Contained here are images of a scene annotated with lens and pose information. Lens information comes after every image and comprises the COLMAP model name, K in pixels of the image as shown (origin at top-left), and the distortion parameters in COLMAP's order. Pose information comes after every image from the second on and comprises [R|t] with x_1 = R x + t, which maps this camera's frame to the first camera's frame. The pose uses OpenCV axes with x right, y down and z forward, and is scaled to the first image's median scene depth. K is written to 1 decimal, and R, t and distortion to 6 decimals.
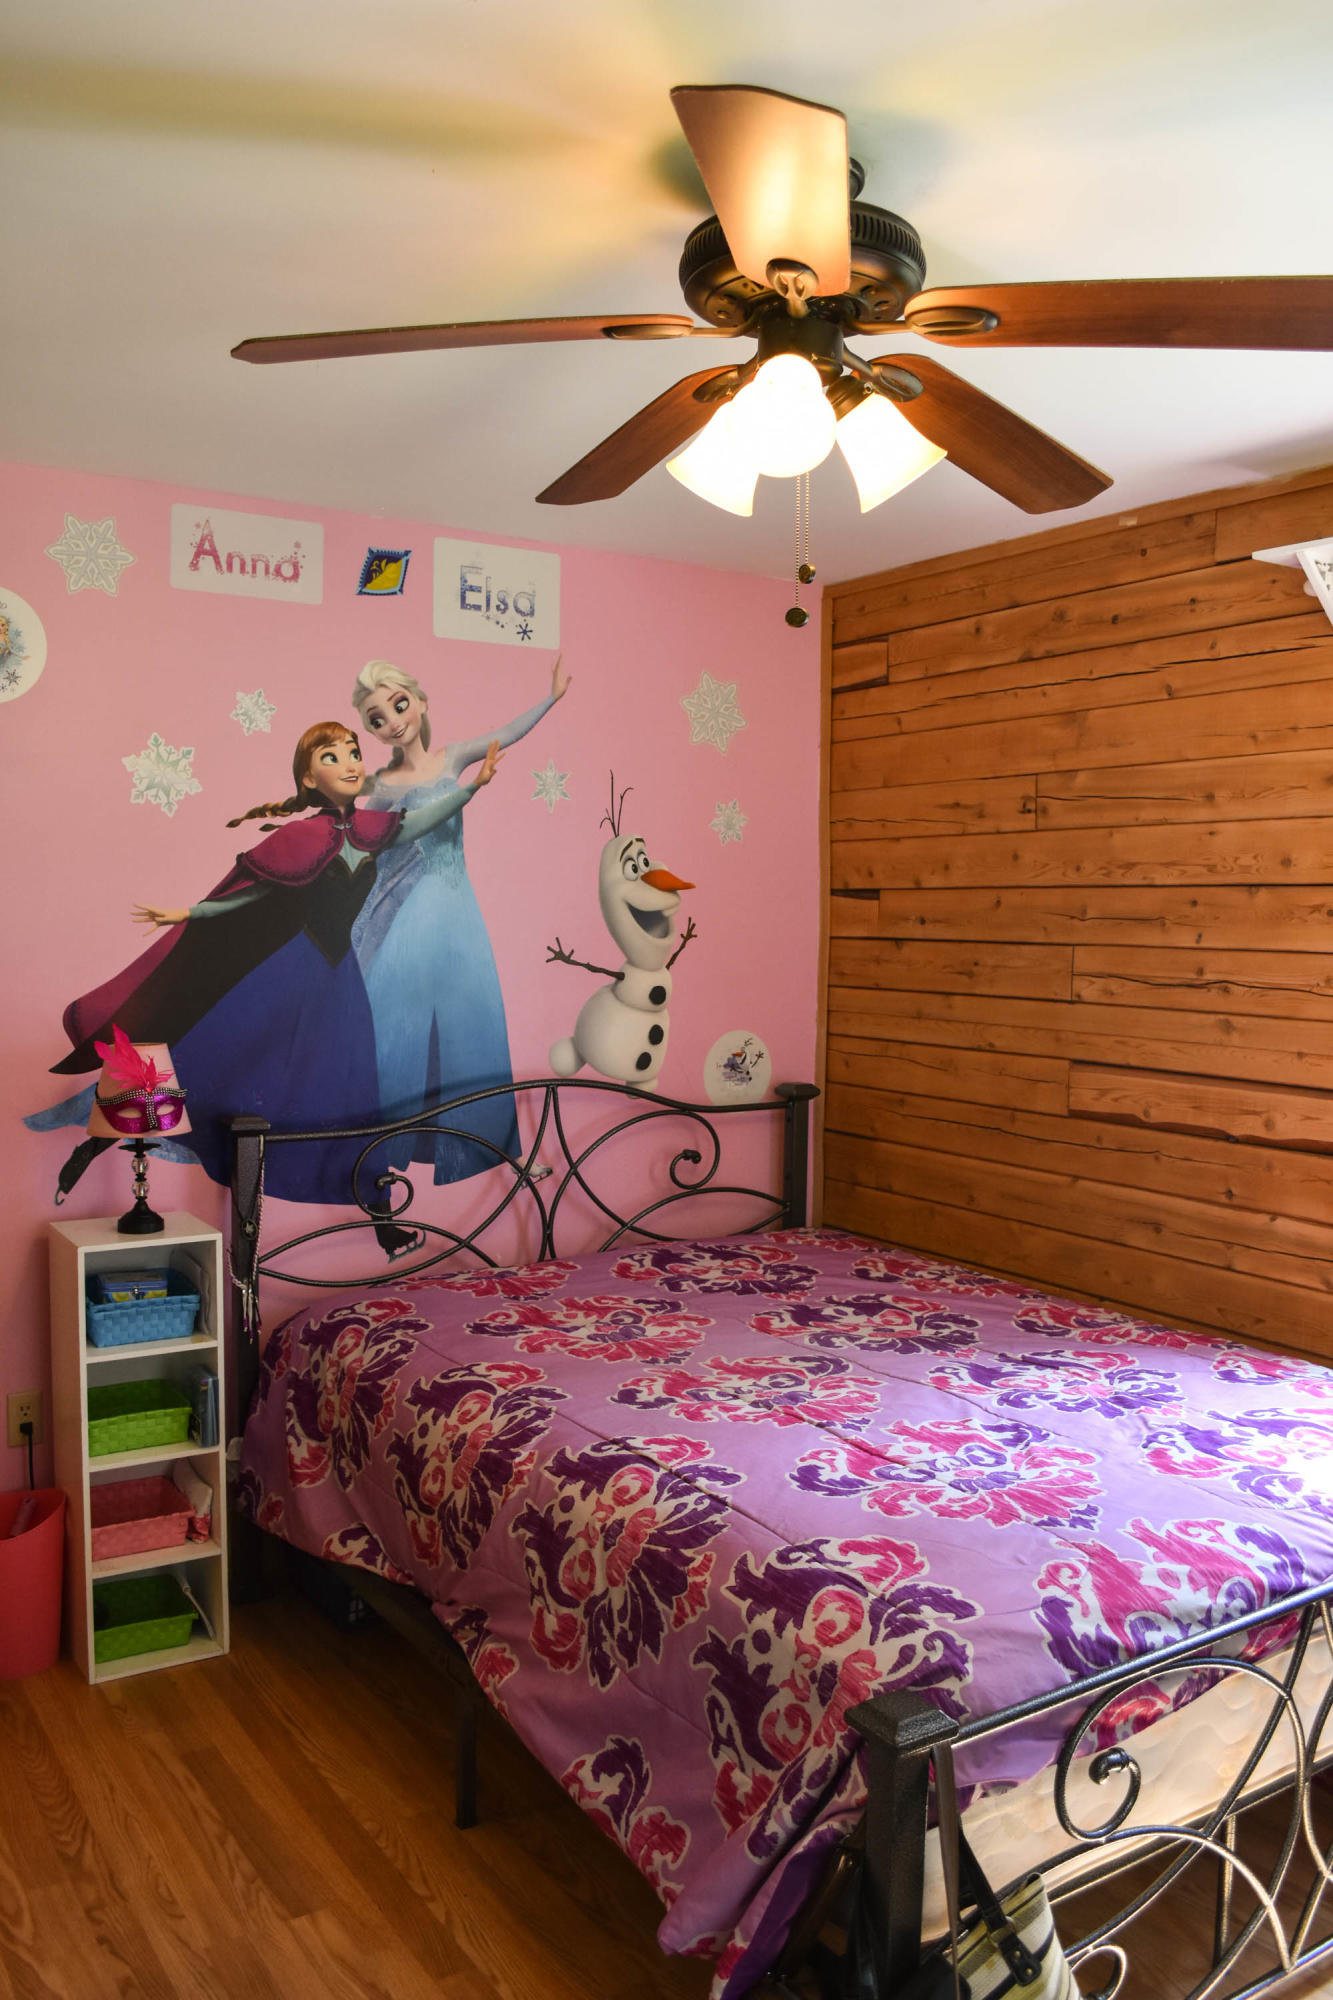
lens RADIAL K [[1626.0, 0, 714.6], [0, 1626.0, 982.8], [0, 0, 1]] dist [-0.028798, -0.017414]
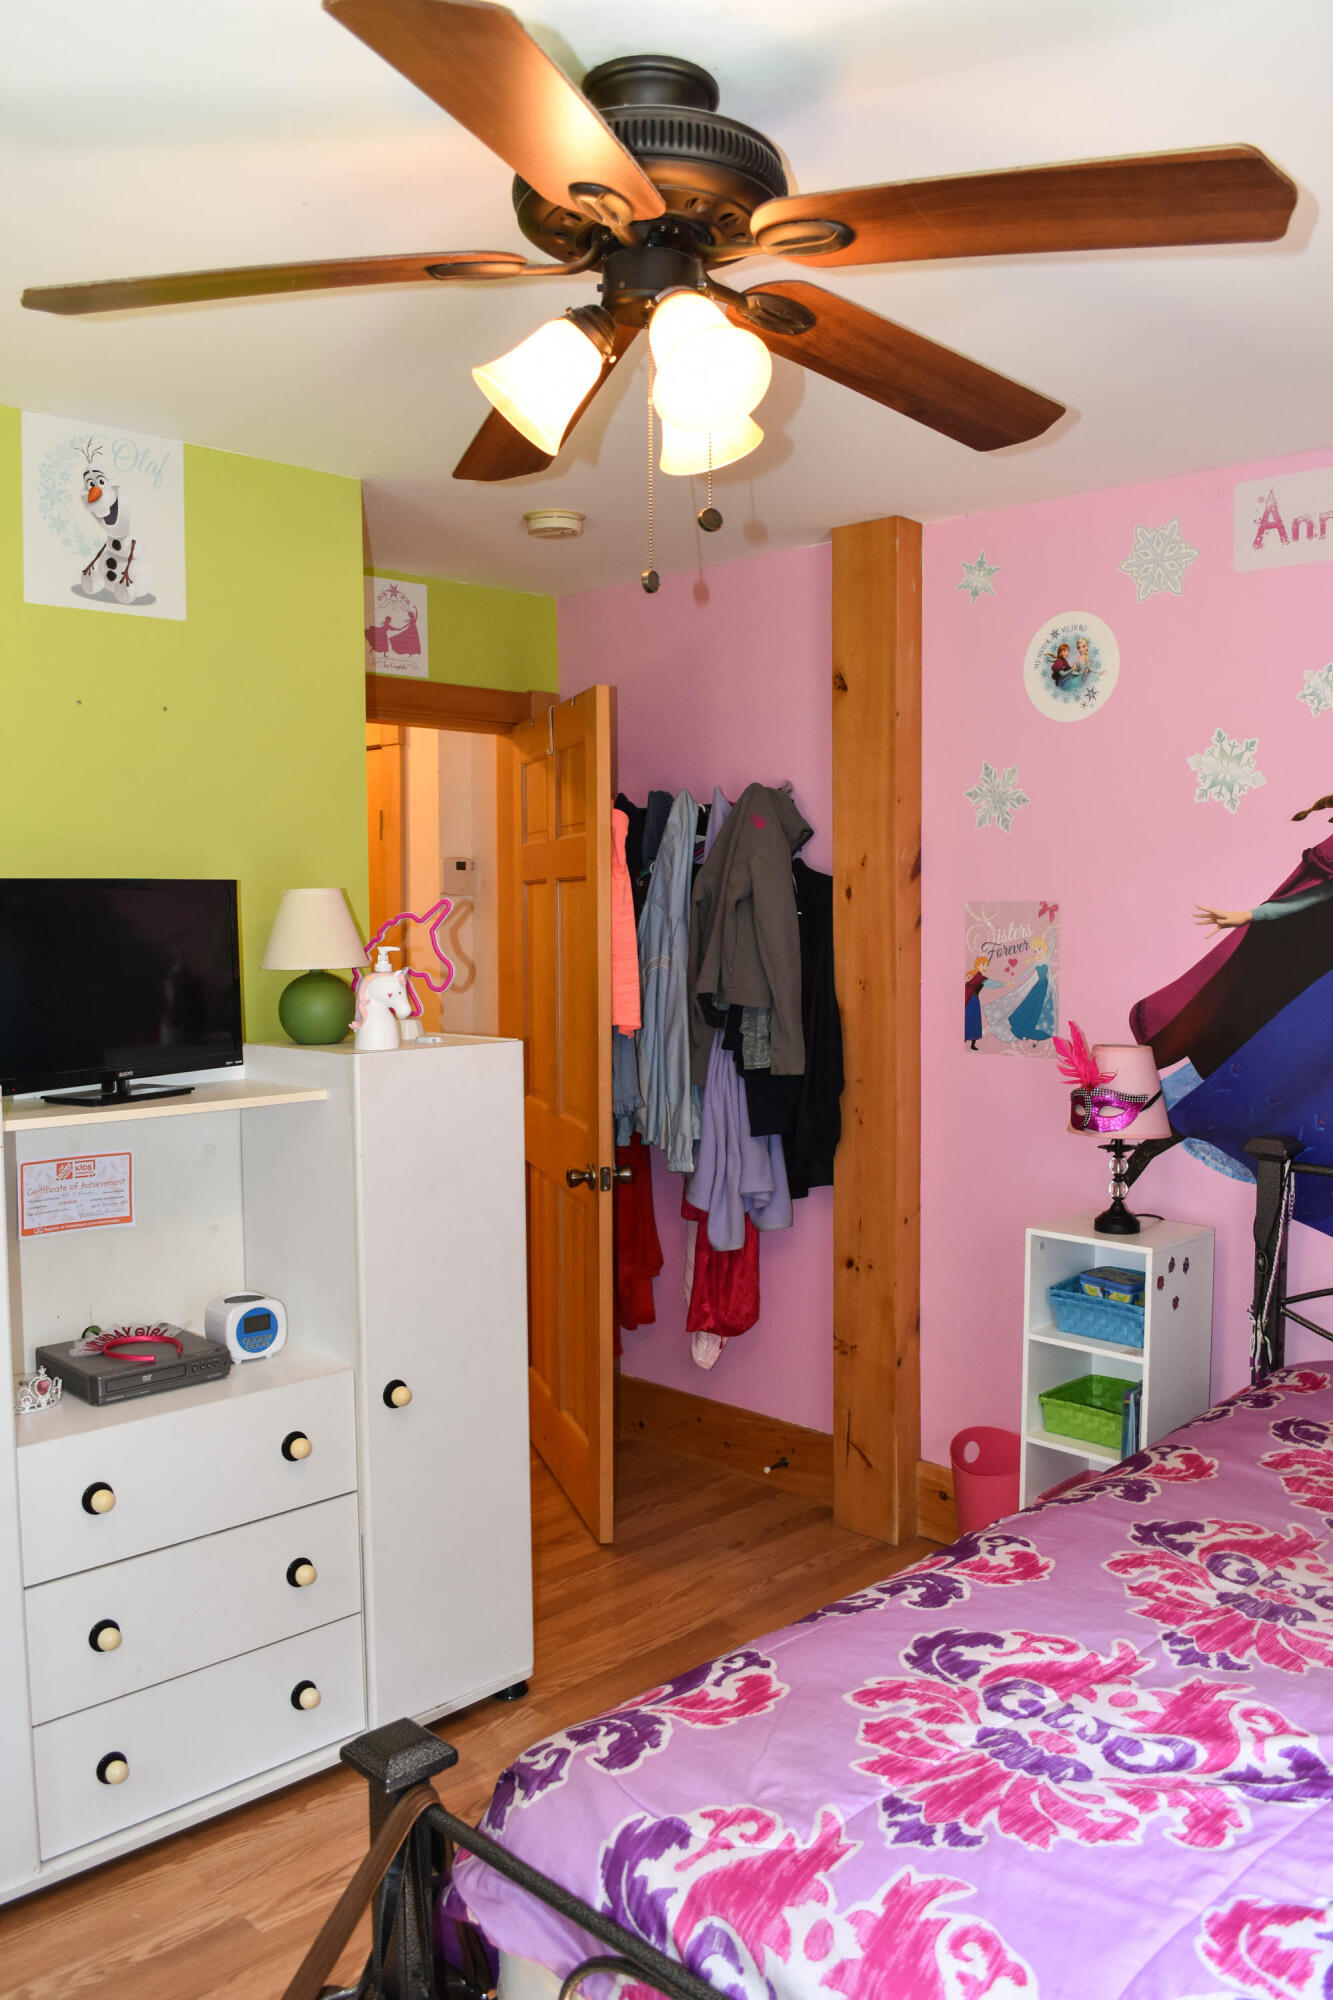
lens RADIAL K [[1626.0, 0, 646.9], [0, 1626.0, 990.4], [0, 0, 1]] dist [-0.028798, -0.017414]
pose [[0.190608, 0.045775, -0.980598, 0.556181], [-0.046059, 0.998229, 0.037645, -0.019562], [0.980585, 0.037990, 0.192379, 0.500675]]
